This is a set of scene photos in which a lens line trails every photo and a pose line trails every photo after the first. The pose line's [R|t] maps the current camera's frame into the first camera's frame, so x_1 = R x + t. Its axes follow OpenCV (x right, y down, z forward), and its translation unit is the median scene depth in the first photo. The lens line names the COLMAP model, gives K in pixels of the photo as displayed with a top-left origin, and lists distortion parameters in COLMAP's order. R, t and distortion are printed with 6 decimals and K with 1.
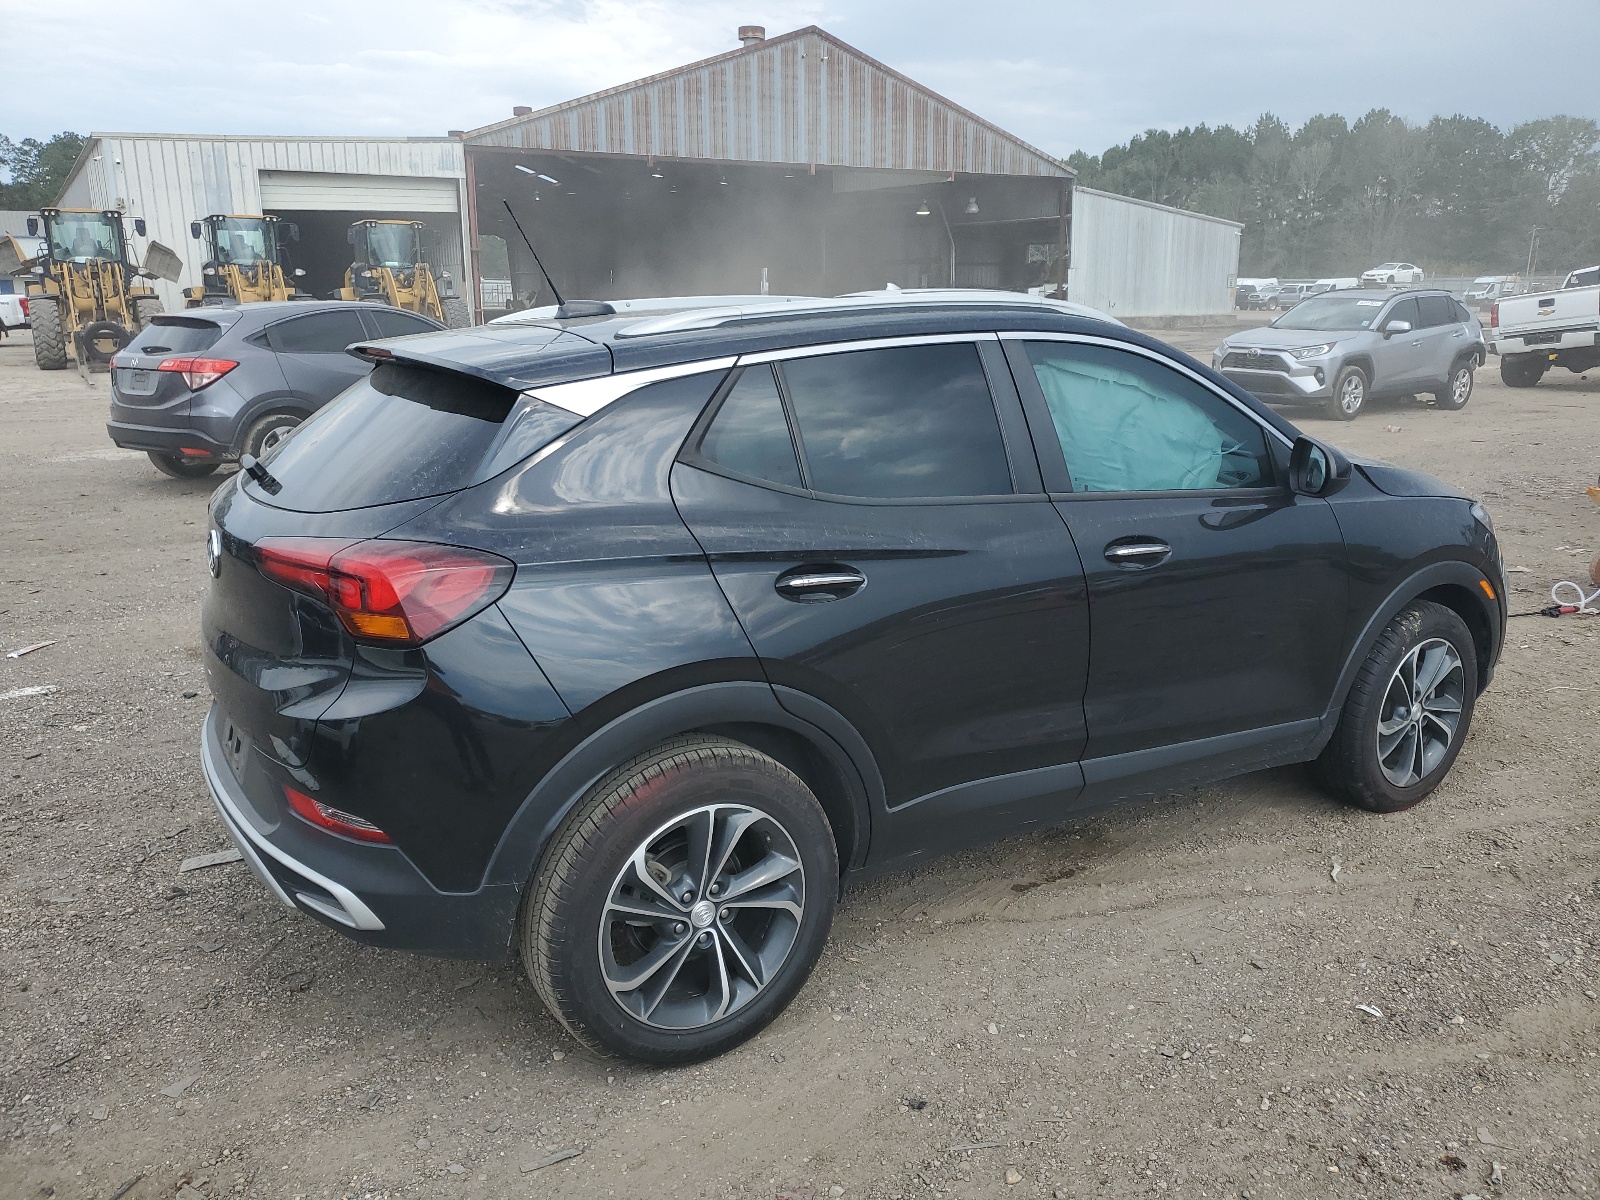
lens RADIAL K [[1226.6, 0, 800.0], [0, 1226.6, 600.0], [0, 0, 1]] dist [0.017234, -0.002853]
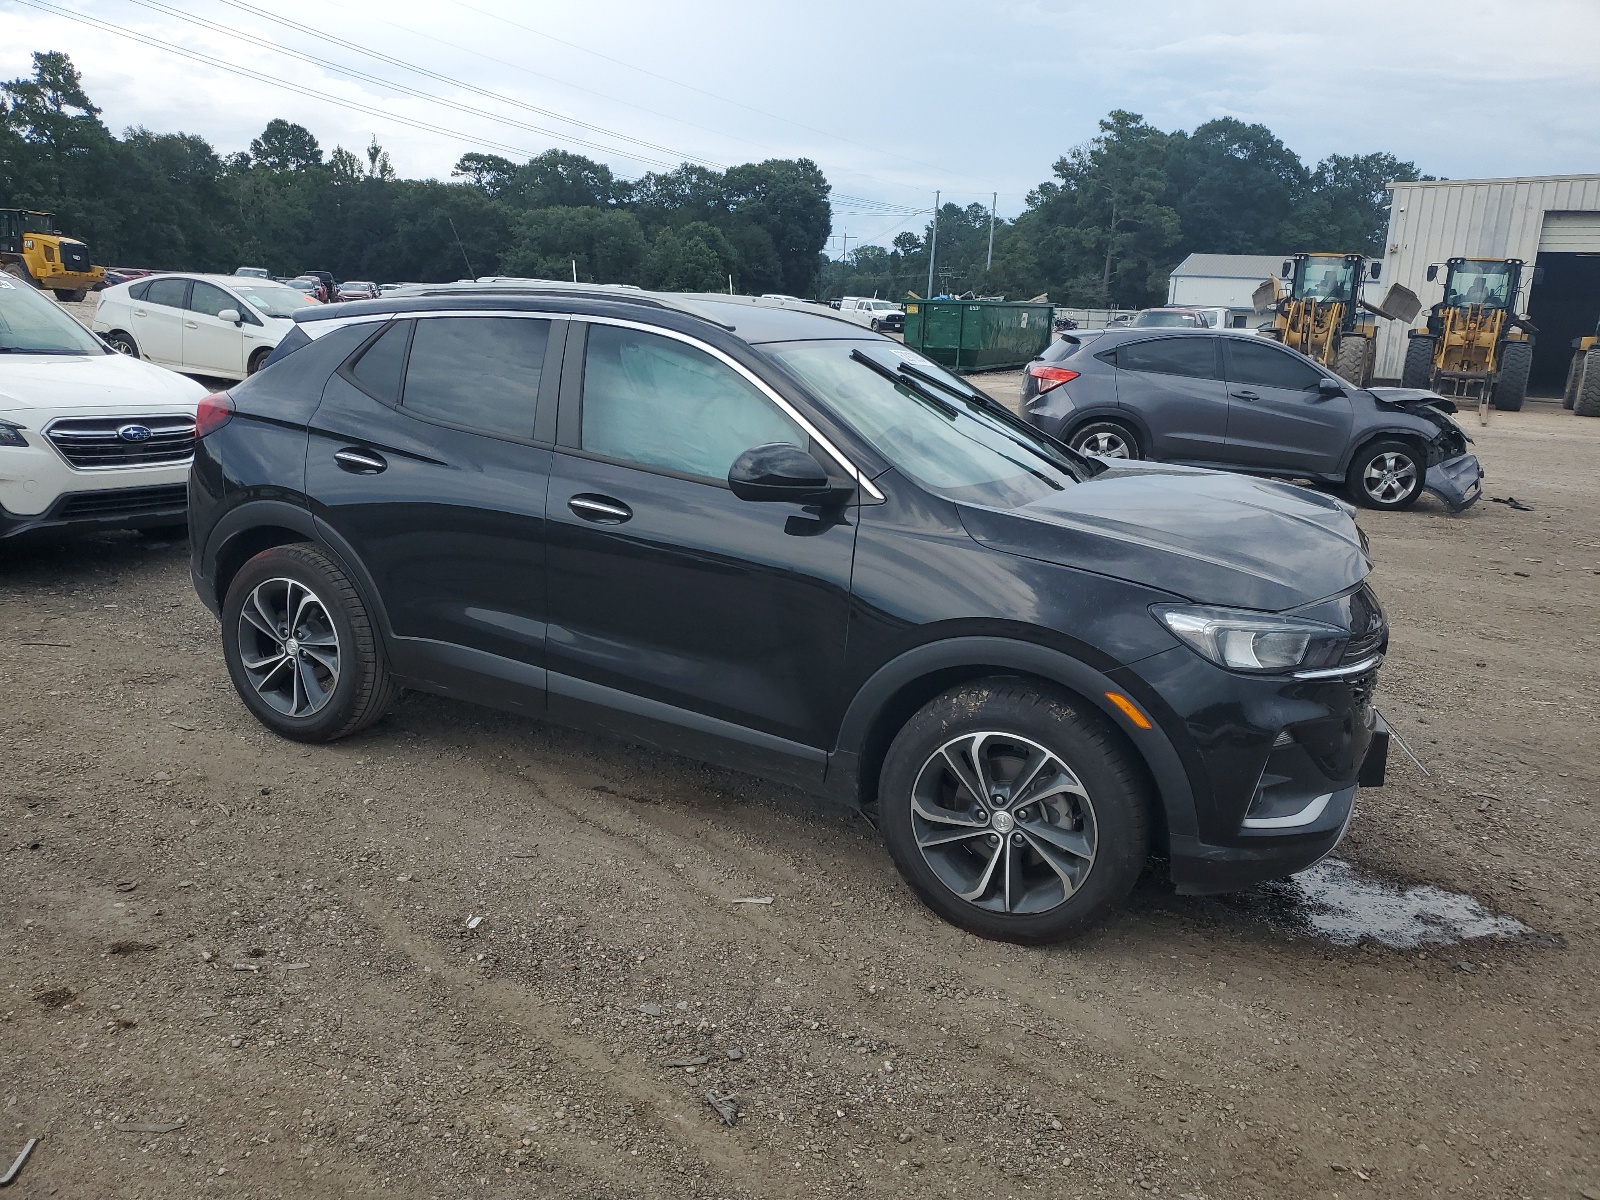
lens RADIAL K [[1211.8, 0, 800.0], [0, 1211.8, 600.0], [0, 0, 1]] dist [0.023588, 0.002956]
pose [[0.515266, 0.231588, -0.825147, 0.223256], [-0.259346, 0.959791, 0.107429, -0.021423], [0.816848, 0.158644, 0.554609, 0.089361]]
